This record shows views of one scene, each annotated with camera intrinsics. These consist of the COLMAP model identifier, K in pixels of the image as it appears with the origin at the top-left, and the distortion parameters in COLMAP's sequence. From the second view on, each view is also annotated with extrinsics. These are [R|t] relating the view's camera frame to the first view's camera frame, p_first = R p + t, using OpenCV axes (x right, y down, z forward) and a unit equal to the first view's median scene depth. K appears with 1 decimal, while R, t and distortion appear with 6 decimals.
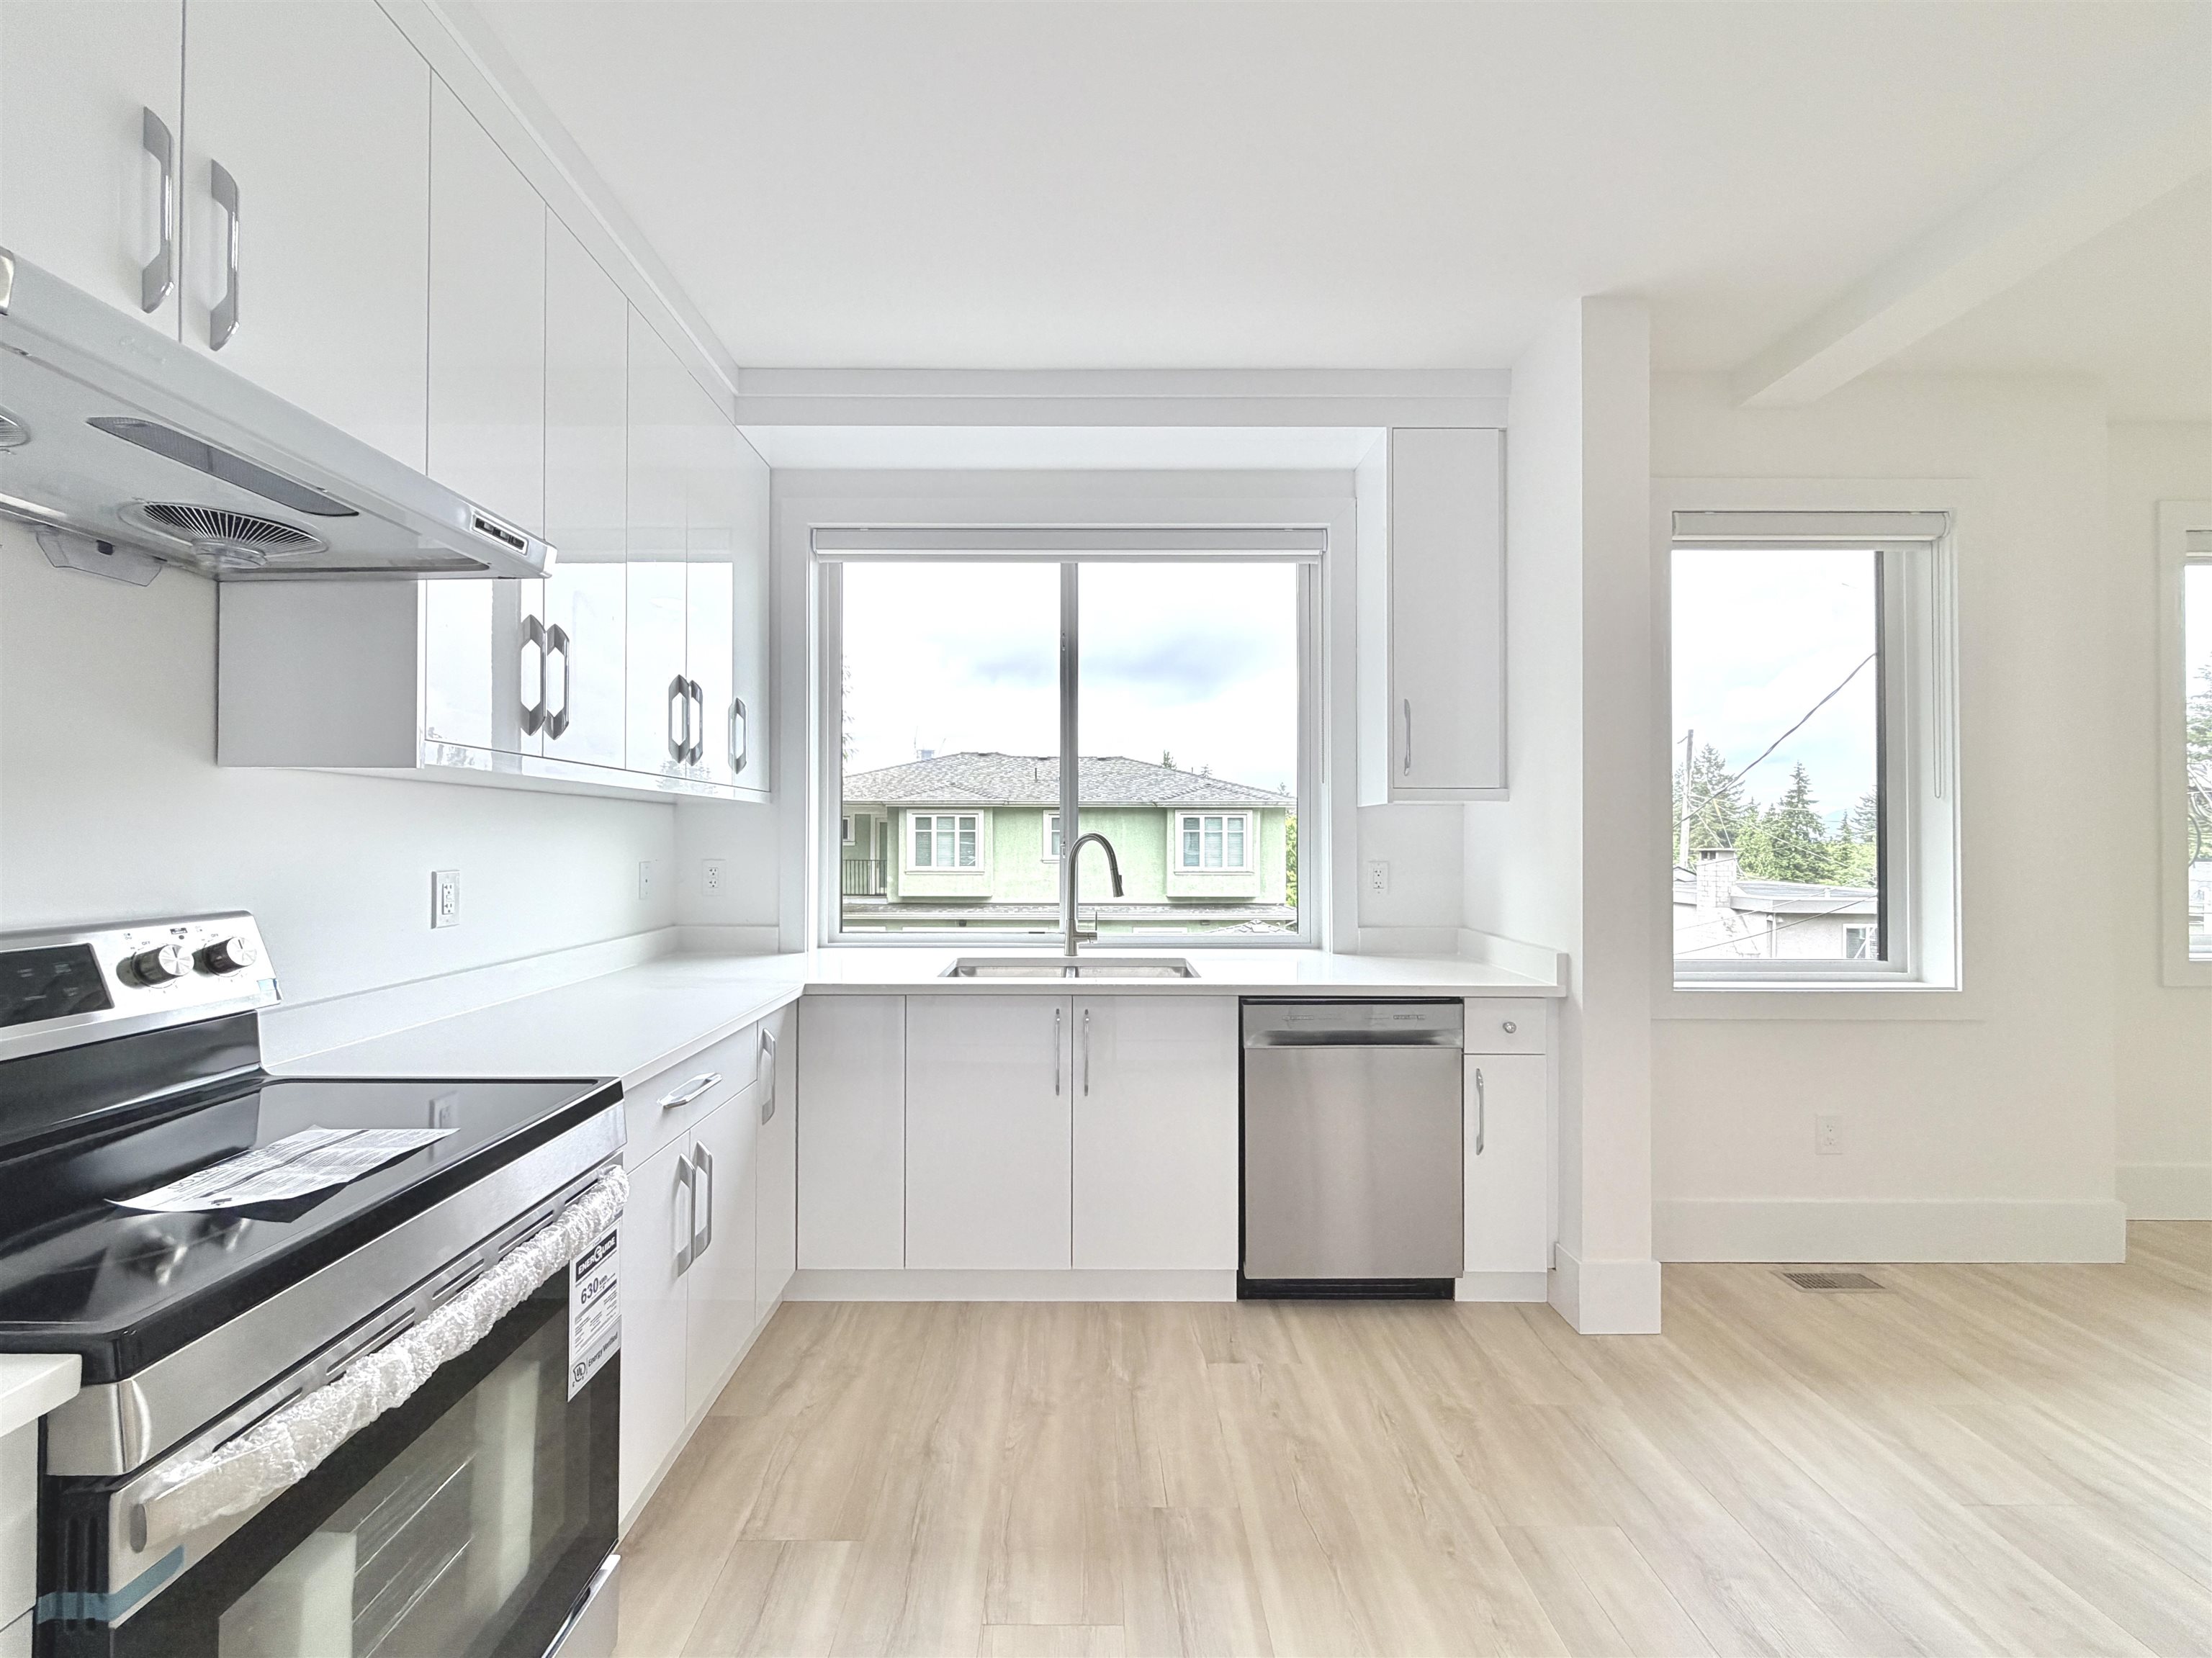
lens RADIAL K [[884.6, 0, 1136.0], [0, 884.6, 825.6], [0, 0, 1]] dist [0.001046, -0.000114]
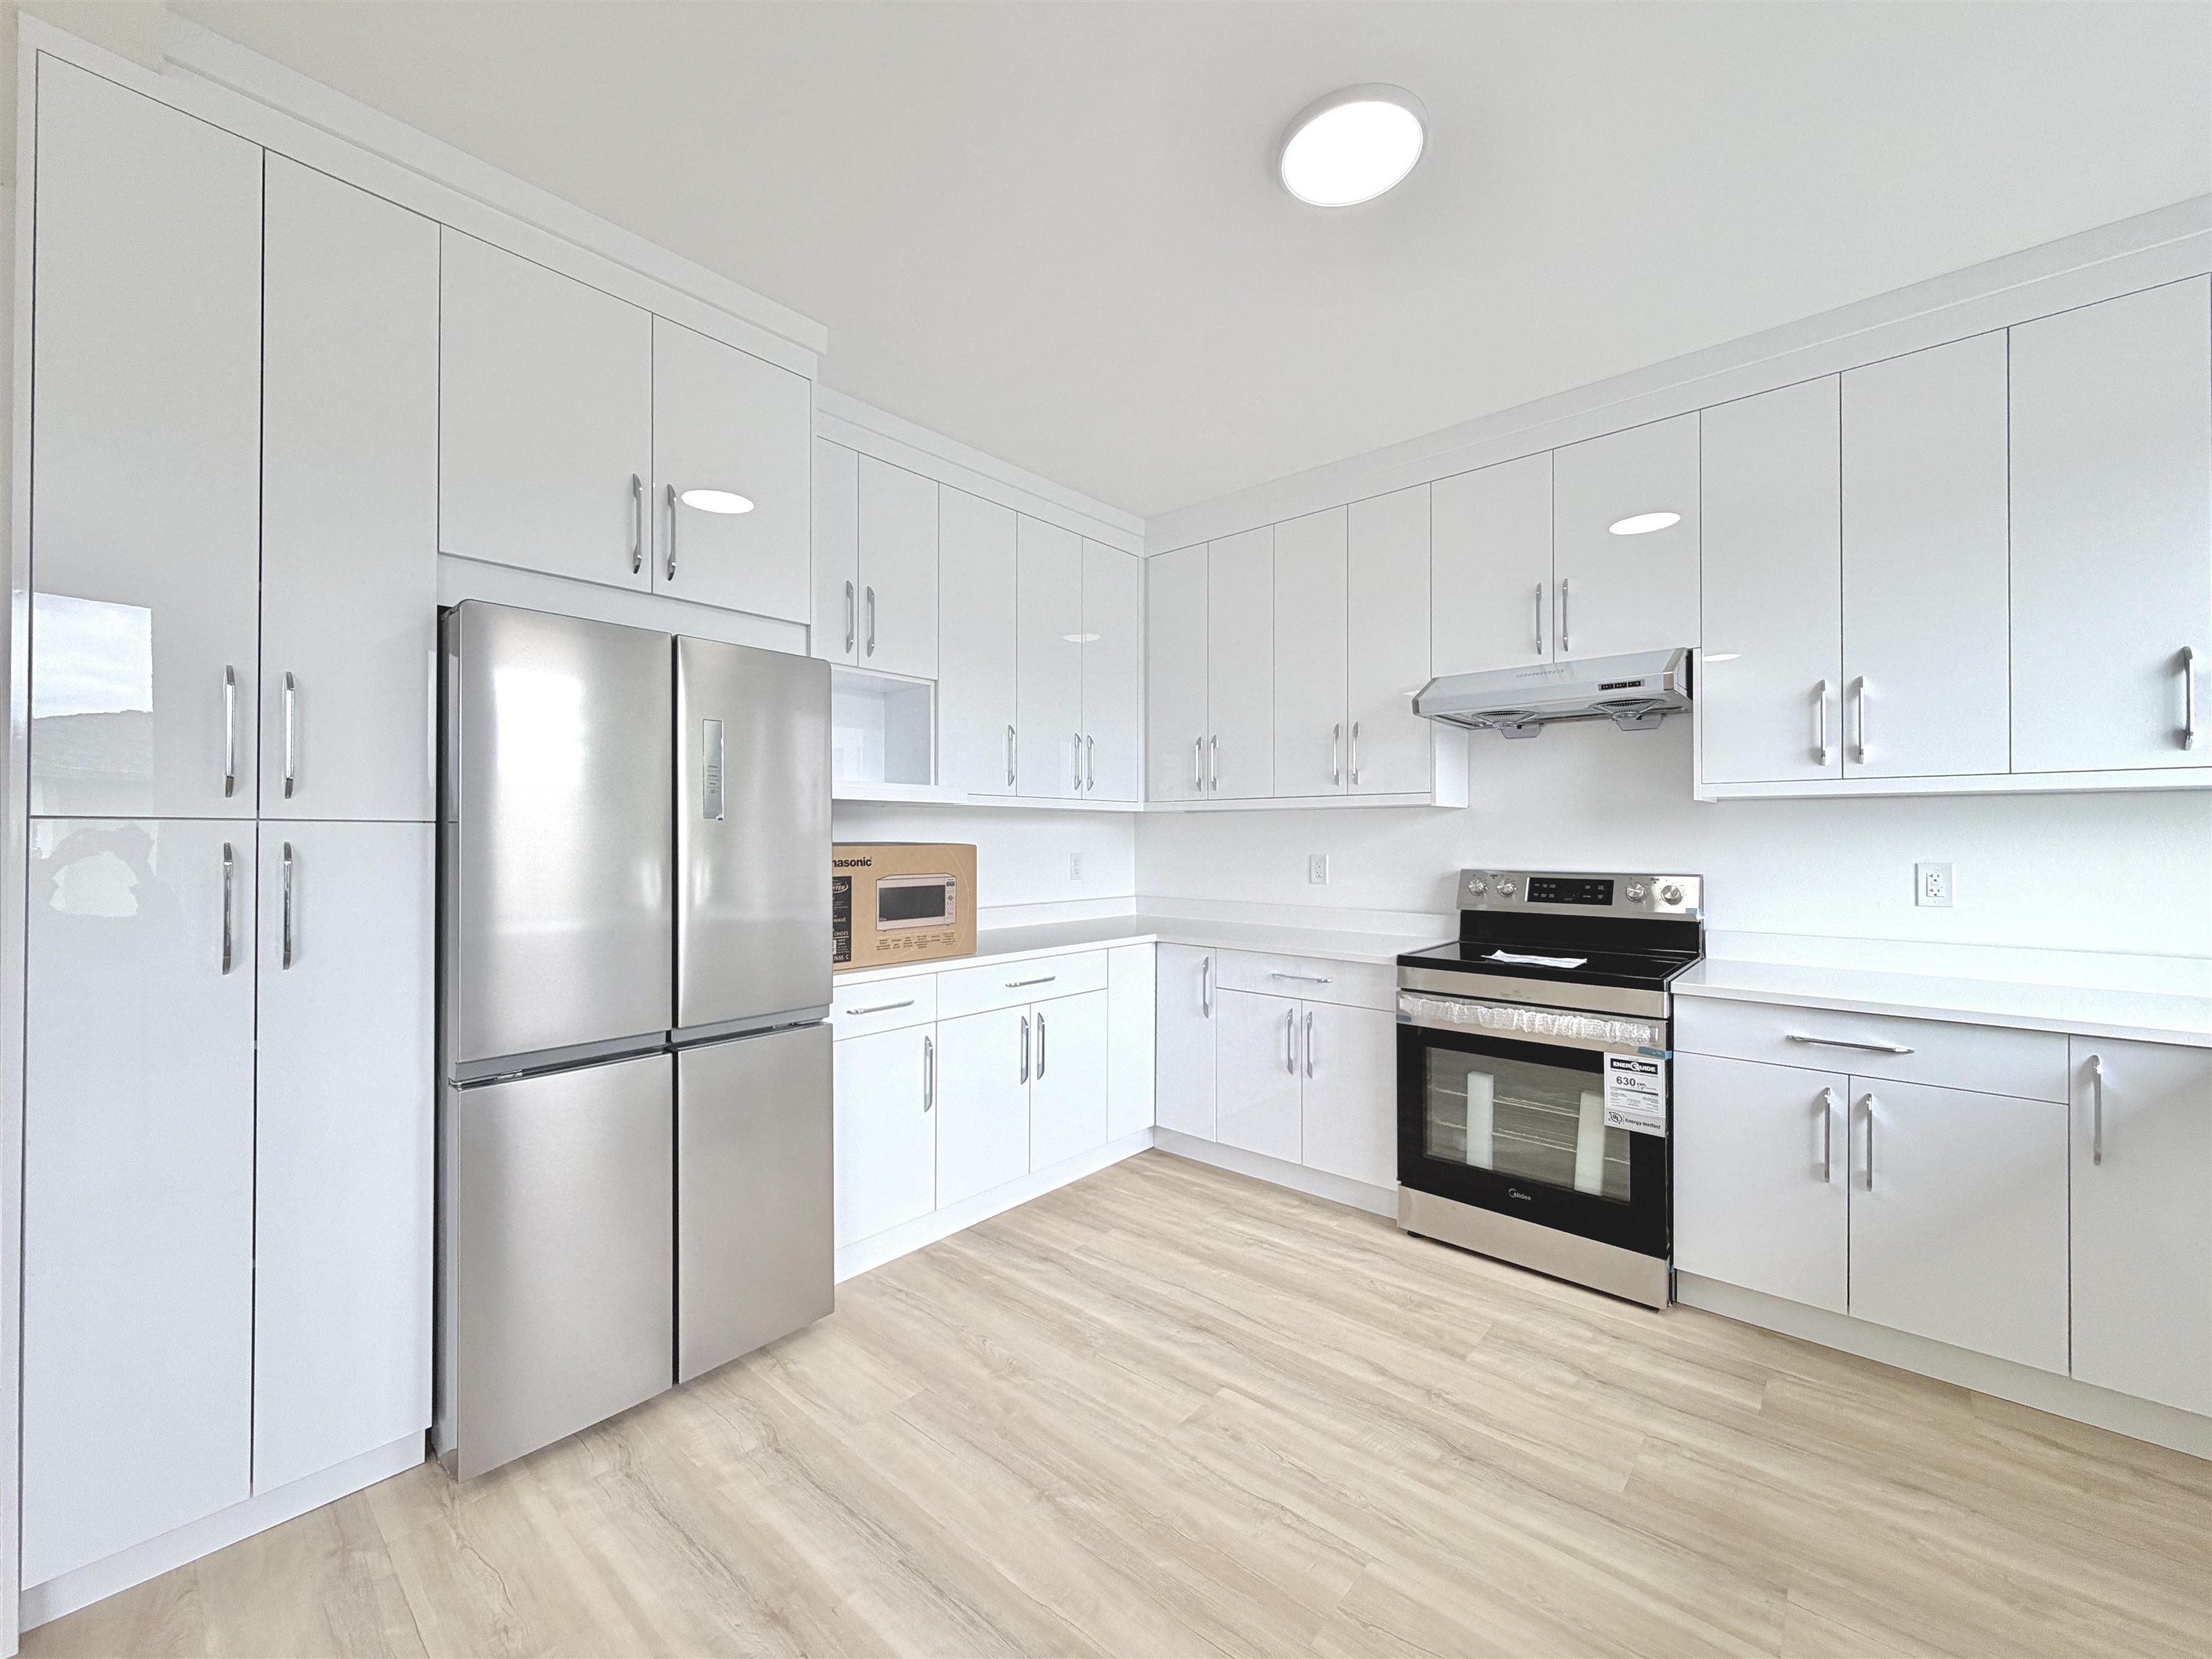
lens RADIAL K [[884.7, 0, 1111.1], [0, 884.7, 829.4], [0, 0, 1]] dist [0.001046, -0.000114]
pose [[-0.653863, -0.005219, -0.756595, 1.187108], [0.003912, 0.999940, -0.010279, 0.009756], [0.756603, -0.009681, -0.653803, 1.110953]]
